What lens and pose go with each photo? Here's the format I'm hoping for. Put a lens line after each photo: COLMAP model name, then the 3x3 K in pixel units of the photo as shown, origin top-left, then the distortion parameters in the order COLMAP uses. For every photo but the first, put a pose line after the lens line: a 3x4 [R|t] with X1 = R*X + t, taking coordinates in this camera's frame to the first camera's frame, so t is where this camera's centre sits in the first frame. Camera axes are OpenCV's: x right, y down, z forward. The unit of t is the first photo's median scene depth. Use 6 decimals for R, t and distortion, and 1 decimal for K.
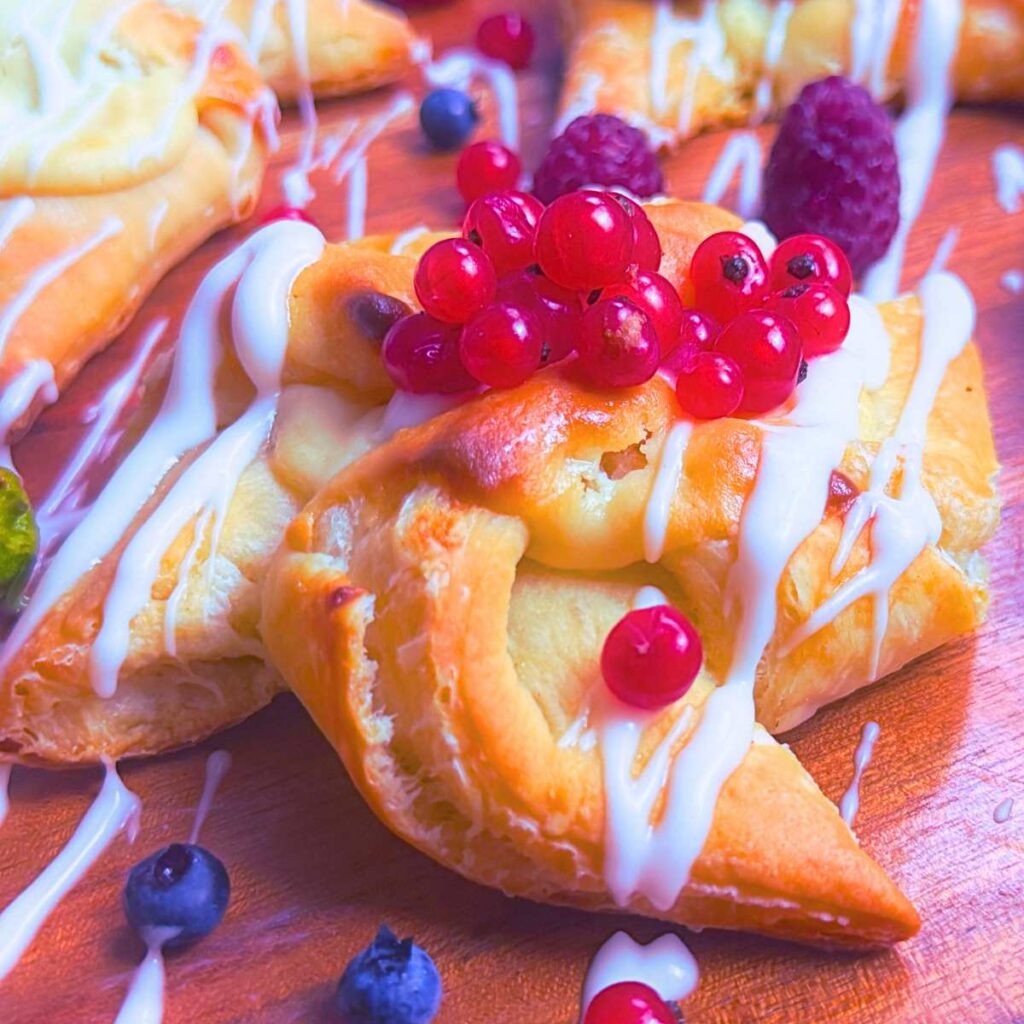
lens RADIAL K [[1783.0, 0, 581.1], [0, 1783.0, 510.9], [0, 0, 1]] dist [0.120852, 0.000000]
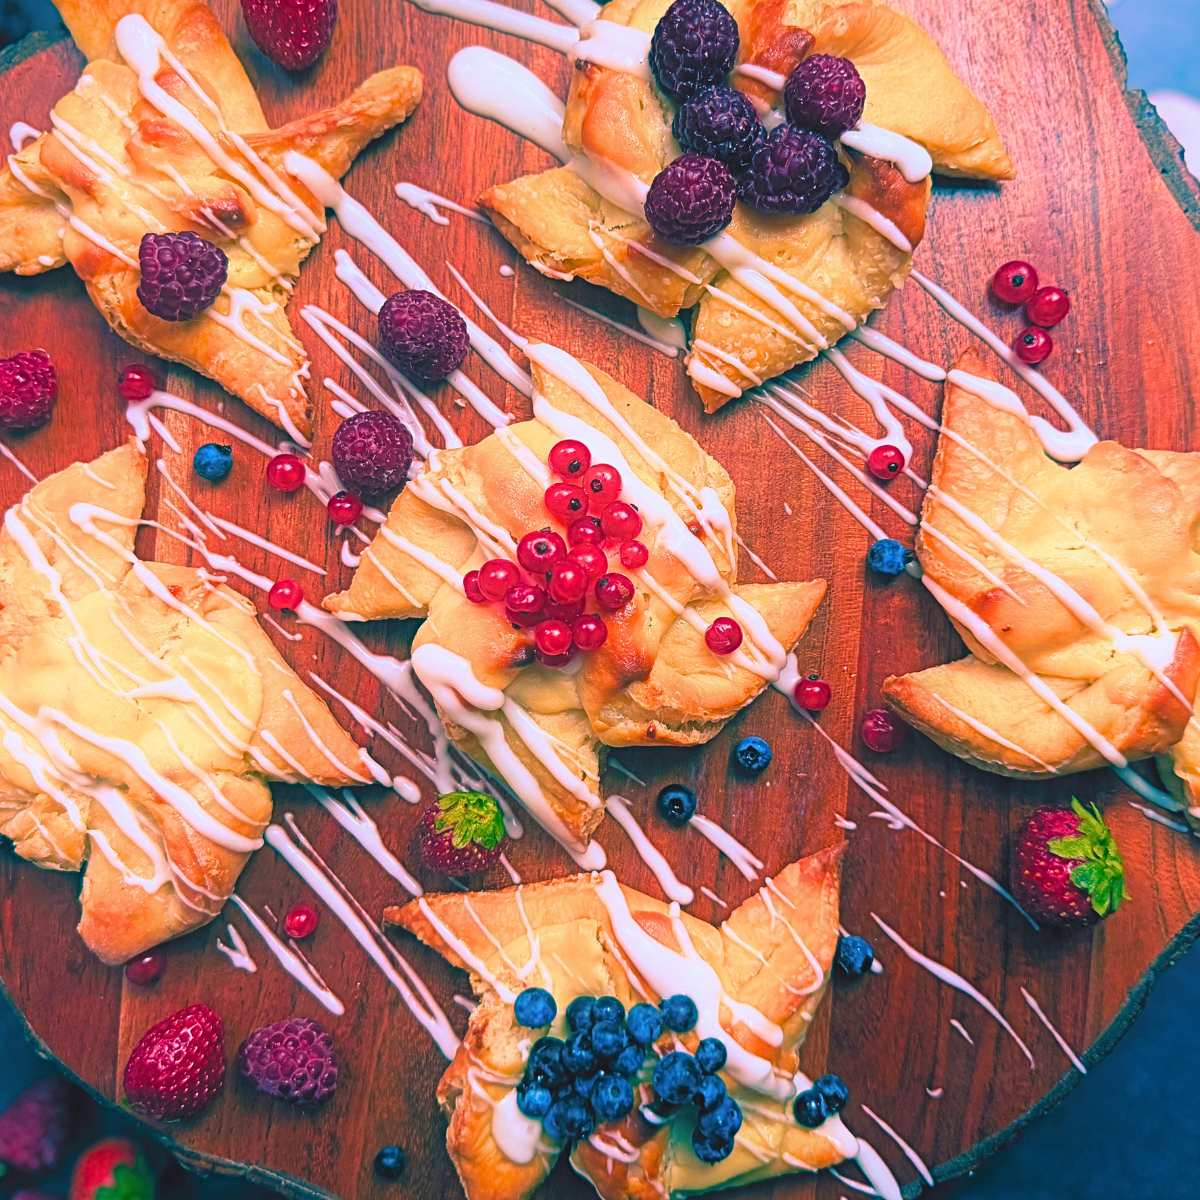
lens RADIAL K [[1409.6, 0, 600.1], [0, 1409.6, 552.5], [0, 0, 1]] dist [0.078328, 0.000000]
pose [[0.493920, -0.868766, -0.035908, 0.129354], [0.614513, 0.319557, 0.721288, -1.546529], [-0.615156, -0.378324, 0.691704, -0.276297]]
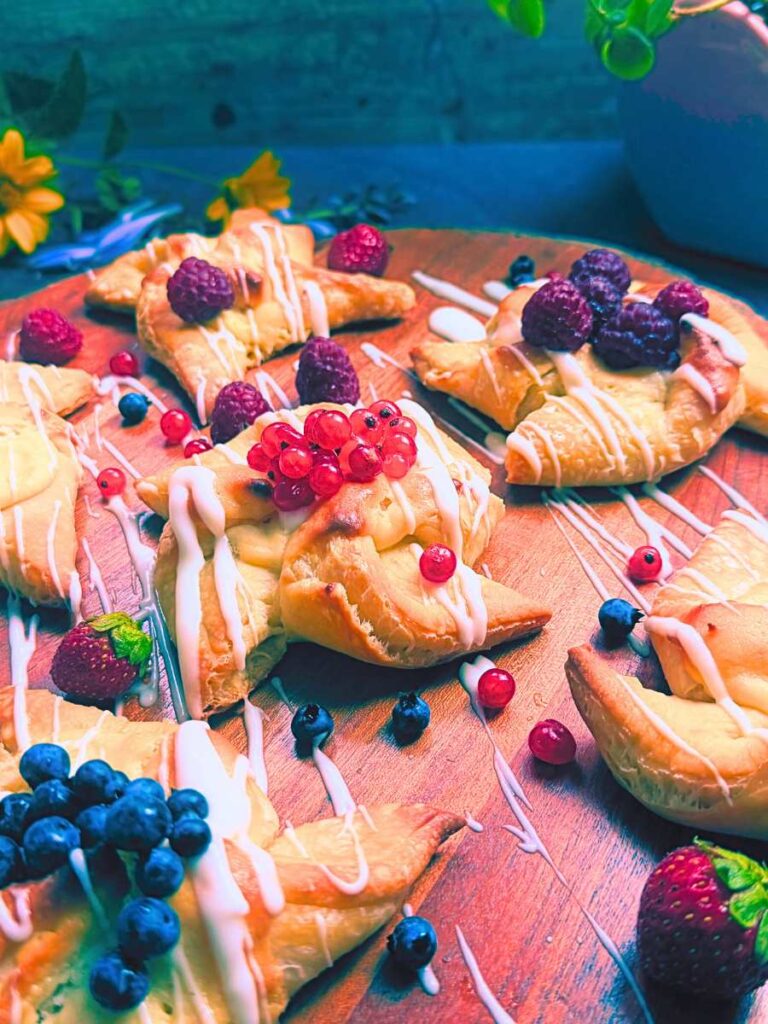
lens RADIAL K [[1068.8, 0, 387.1], [0, 1068.8, 510.0], [0, 0, 1]] dist [0.067583, 0.000000]
pose [[0.839380, -0.364177, 0.403505, -0.634772], [0.375434, 0.925269, 0.054099, -0.106517], [-0.393053, 0.106080, 0.913376, -0.440249]]
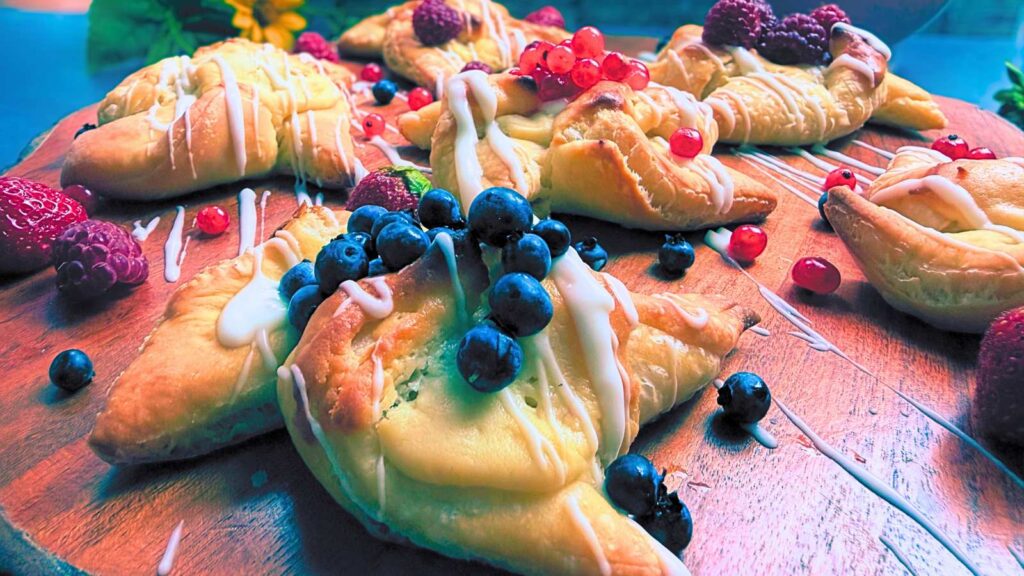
lens RADIAL K [[749.8, 0, 457.7], [0, 749.8, 220.5], [0, 0, 1]] dist [-0.012840, 0.027893]
pose [[0.850149, -0.220886, 0.477971, -0.928776], [0.327569, 0.932576, -0.151661, 0.269547], [-0.412245, 0.285502, 0.865184, 0.082076]]
